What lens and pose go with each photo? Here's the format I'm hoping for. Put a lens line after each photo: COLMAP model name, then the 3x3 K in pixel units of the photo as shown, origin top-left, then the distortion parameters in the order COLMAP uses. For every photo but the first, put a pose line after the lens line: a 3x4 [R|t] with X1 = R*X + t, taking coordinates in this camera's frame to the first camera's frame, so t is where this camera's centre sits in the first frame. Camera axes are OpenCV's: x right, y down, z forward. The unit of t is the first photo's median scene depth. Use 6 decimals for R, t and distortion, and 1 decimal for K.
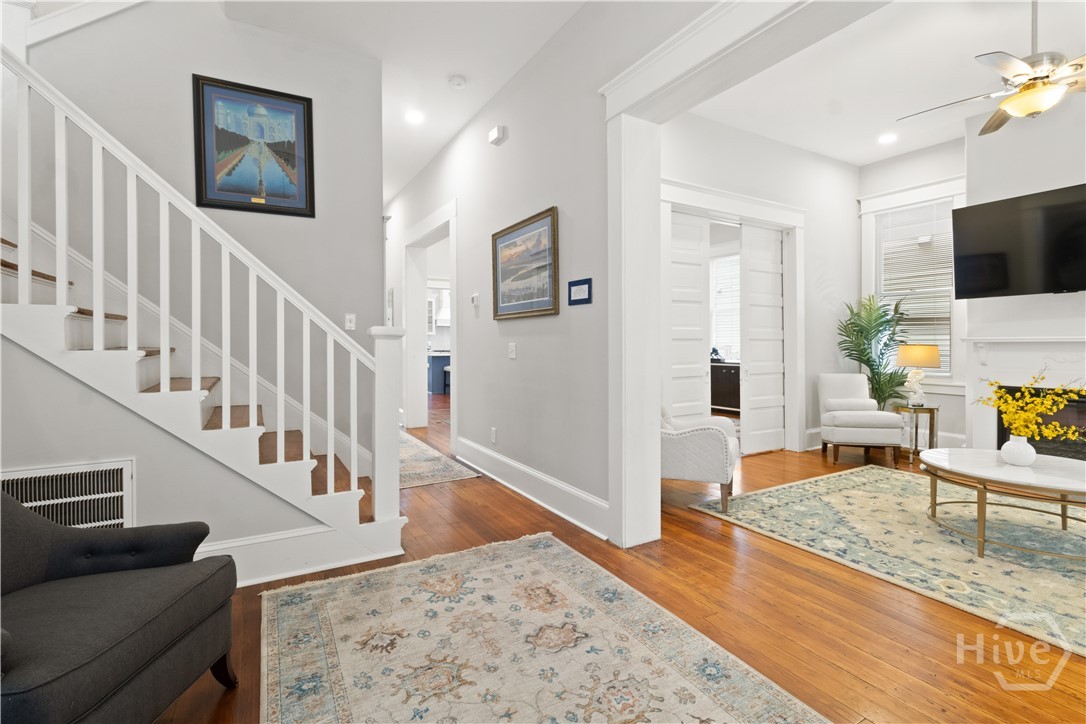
lens RADIAL K [[505.5, 0, 544.1], [0, 505.5, 343.4], [0, 0, 1]] dist [0.000700, 0.000686]
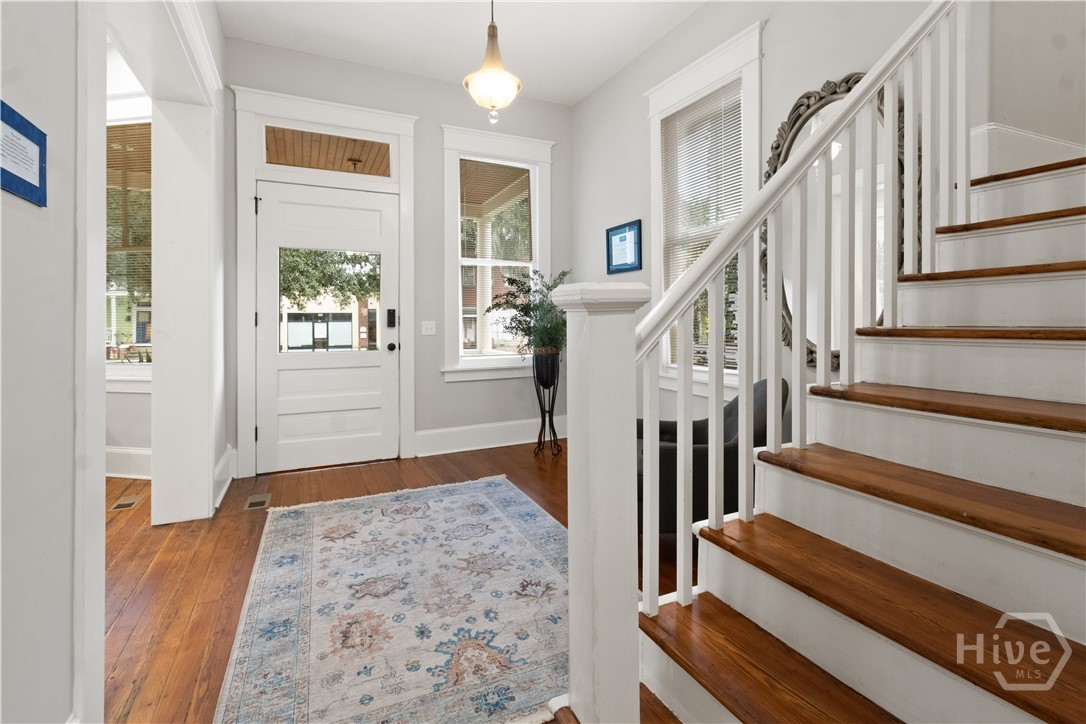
lens RADIAL K [[511.0, 0, 549.5], [0, 511.0, 322.8], [0, 0, 1]] dist [0.000084, 0.000163]
pose [[-0.997169, 0.004285, 0.075073, -0.383806], [0.004619, 0.999980, 0.004268, -0.000865], [-0.075053, 0.004603, -0.997169, 1.833704]]
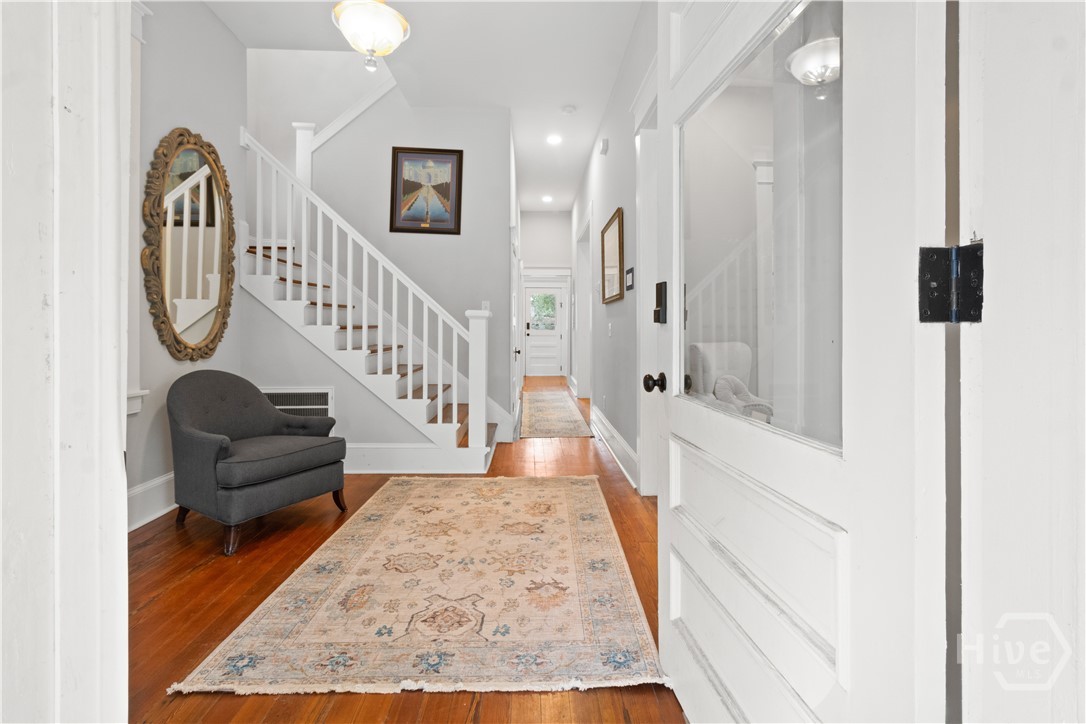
lens RADIAL K [[511.0, 0, 549.5], [0, 511.0, 322.8], [0, 0, 1]] dist [0.000084, 0.000163]
pose [[0.882575, 0.000704, -0.470170, 0.670542], [-0.004416, 0.999967, -0.006793, 0.012343], [0.470150, 0.008072, 0.882550, -0.203681]]
